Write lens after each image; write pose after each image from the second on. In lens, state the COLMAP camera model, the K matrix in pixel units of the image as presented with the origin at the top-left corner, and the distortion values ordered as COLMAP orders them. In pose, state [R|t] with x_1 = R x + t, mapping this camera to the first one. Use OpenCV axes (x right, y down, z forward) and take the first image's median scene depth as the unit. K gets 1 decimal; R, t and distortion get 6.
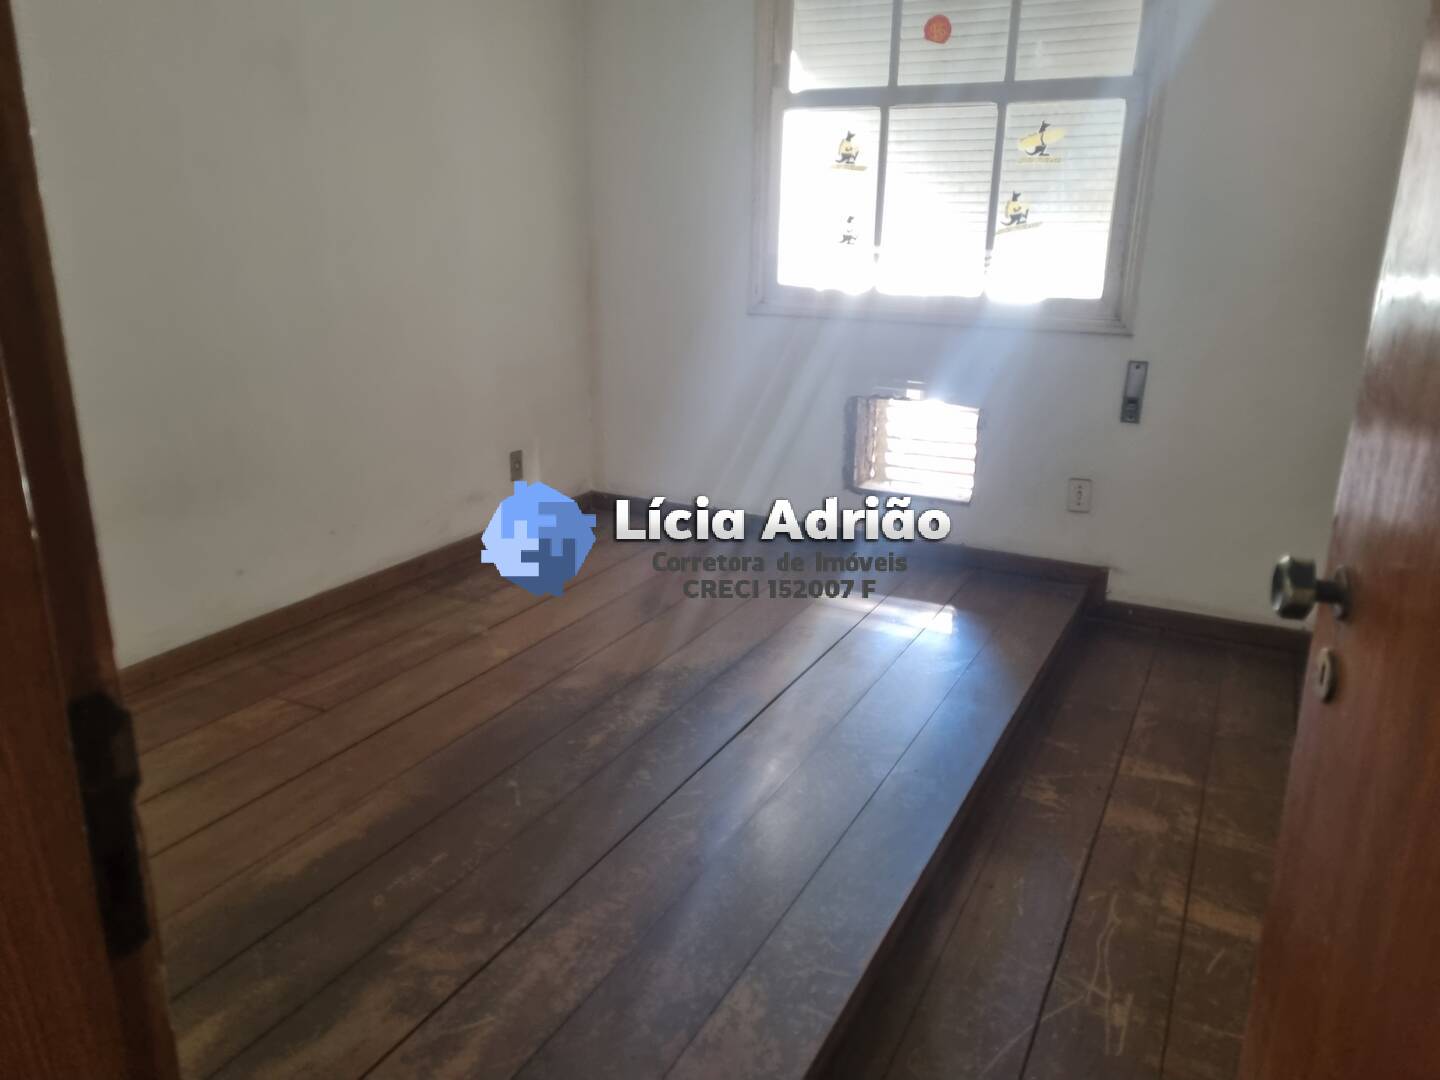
lens RADIAL K [[1091.7, 0, 719.6], [0, 1091.7, 540.0], [0, 0, 1]] dist [0.058839, -0.048900]
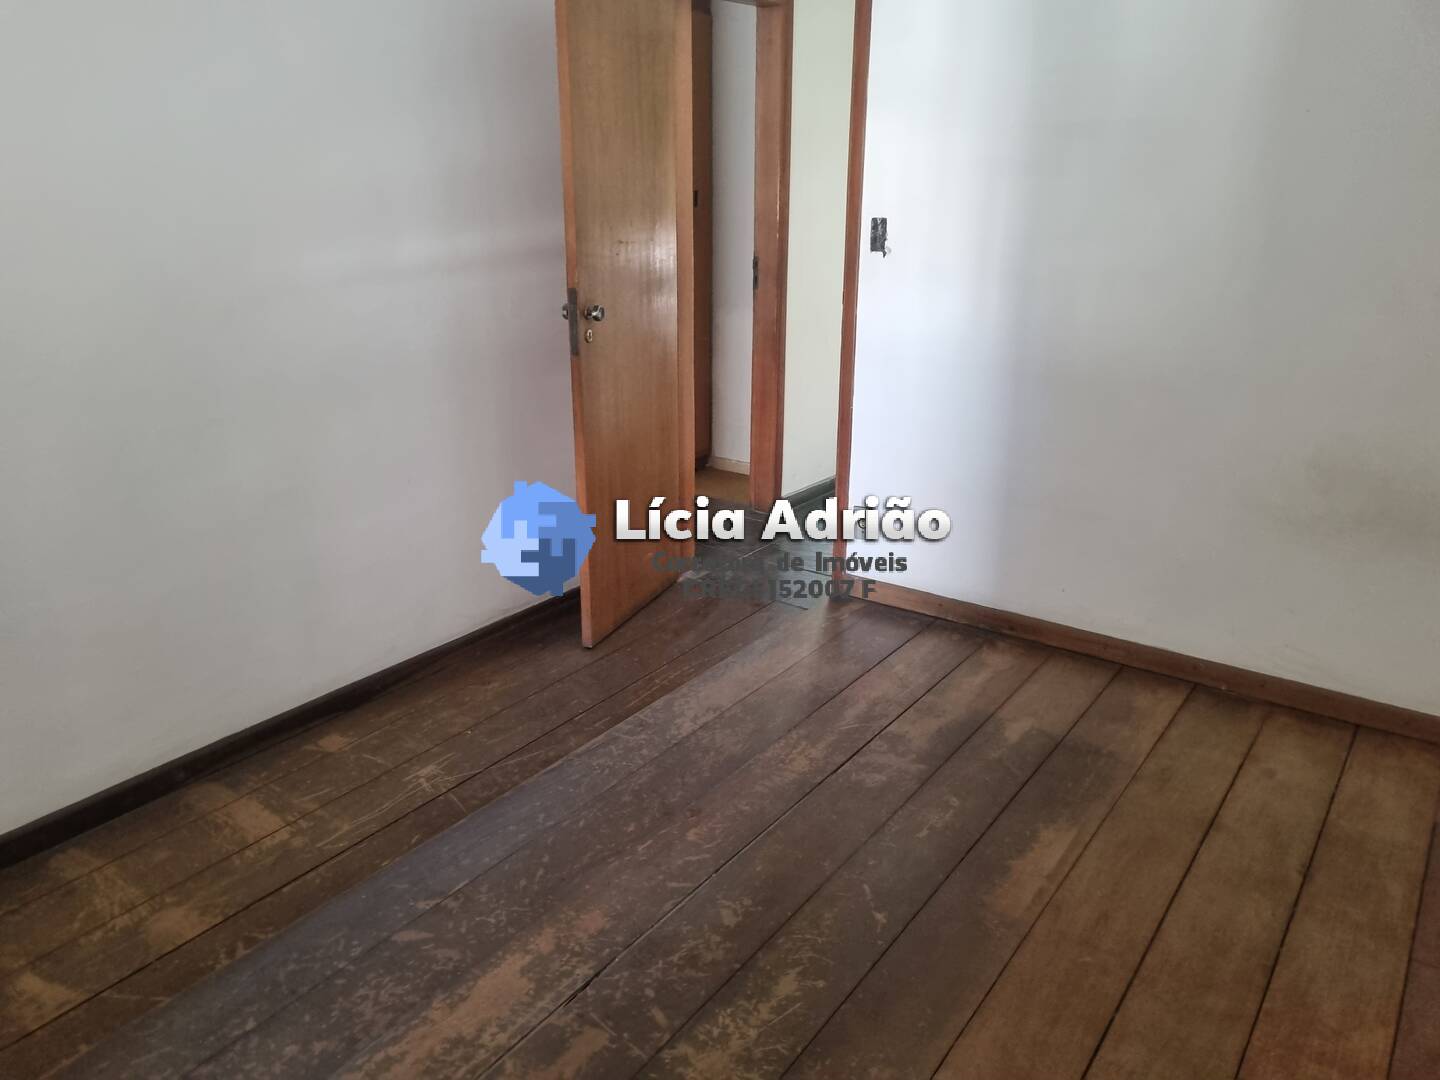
lens RADIAL K [[1091.7, 0, 719.6], [0, 1091.7, 539.2], [0, 0, 1]] dist [0.058839, -0.048900]
pose [[-0.989695, -0.060442, 0.129813, -0.200045], [0.025915, 0.815978, 0.577501, -0.667204], [-0.140830, 0.574914, -0.806003, 1.962581]]
